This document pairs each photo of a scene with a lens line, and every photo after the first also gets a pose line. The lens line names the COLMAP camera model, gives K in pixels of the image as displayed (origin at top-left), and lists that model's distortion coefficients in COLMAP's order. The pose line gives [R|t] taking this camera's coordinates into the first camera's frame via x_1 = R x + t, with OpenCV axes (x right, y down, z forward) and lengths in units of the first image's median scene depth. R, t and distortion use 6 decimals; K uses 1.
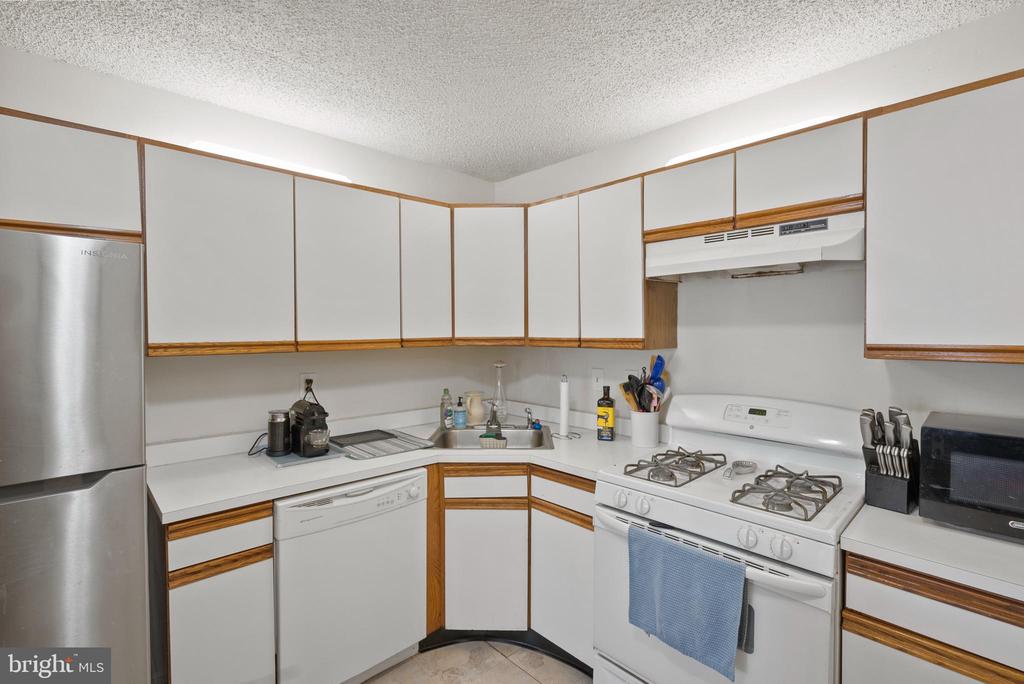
lens RADIAL K [[469.6, 0, 512.0], [0, 469.6, 342.0], [0, 0, 1]] dist [-0.000009, -0.000012]
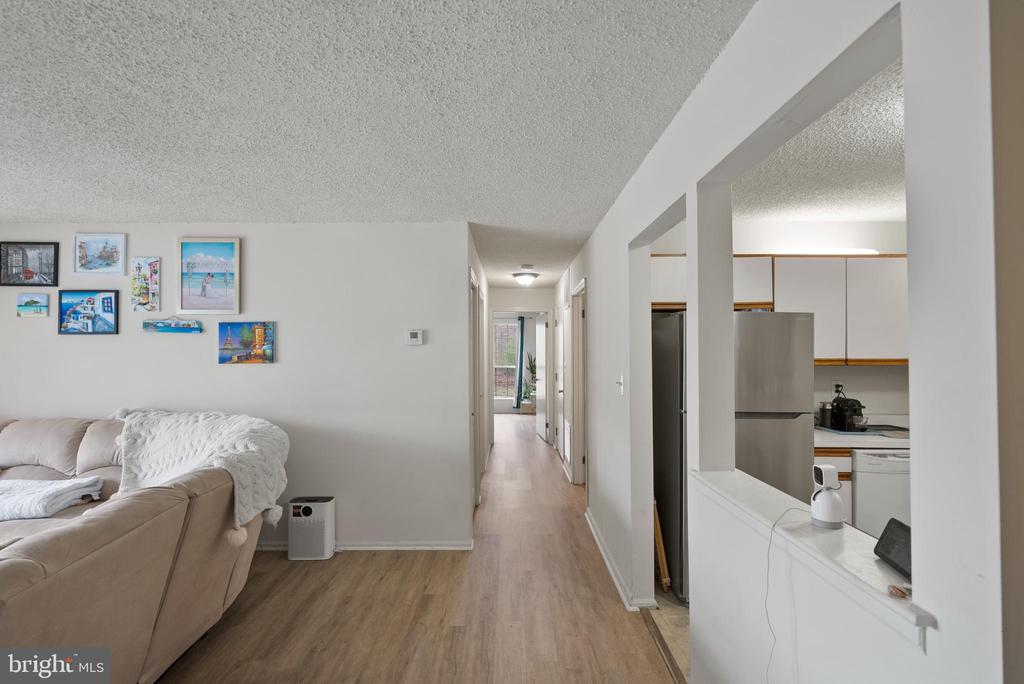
lens RADIAL K [[485.6, 0, 512.0], [0, 485.6, 342.0], [0, 0, 1]] dist [0.000495, 0.000027]
pose [[0.737051, -0.001562, -0.675835, -0.168344], [-0.024844, 0.999259, -0.029404, 0.017487], [0.675380, 0.038463, 0.736466, -0.964905]]
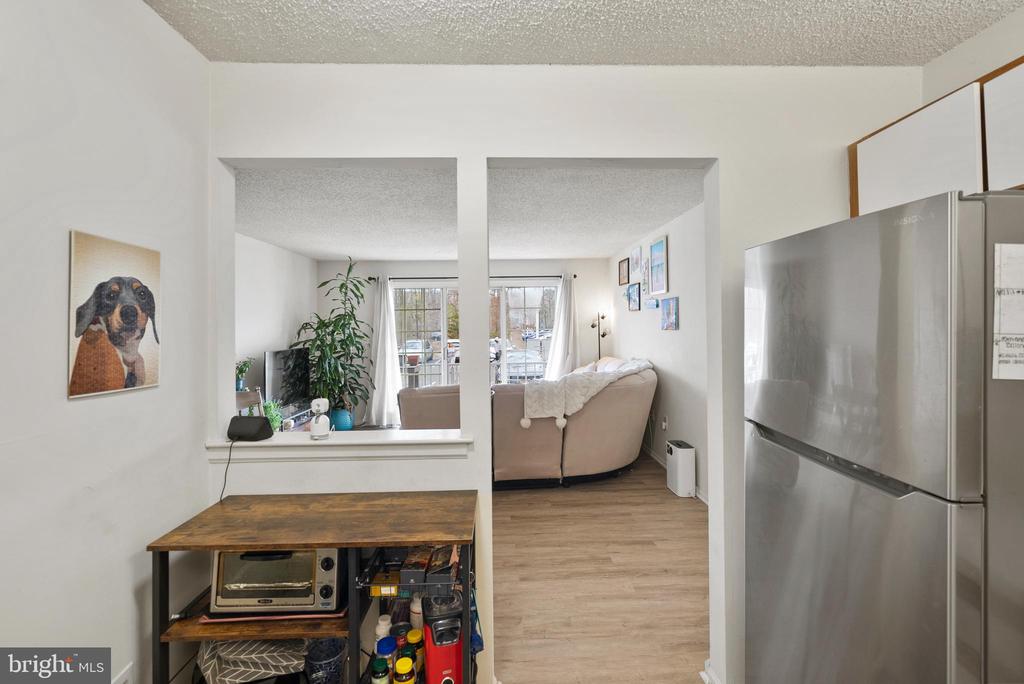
lens RADIAL K [[480.7, 0, 513.3], [0, 480.7, 317.9], [0, 0, 1]] dist [0.000271, -0.000036]
pose [[-0.660092, 0.006091, -0.751160, 0.199546], [-0.007929, 0.999855, 0.015075, -0.026137], [0.751143, 0.015907, -0.659948, 0.936879]]
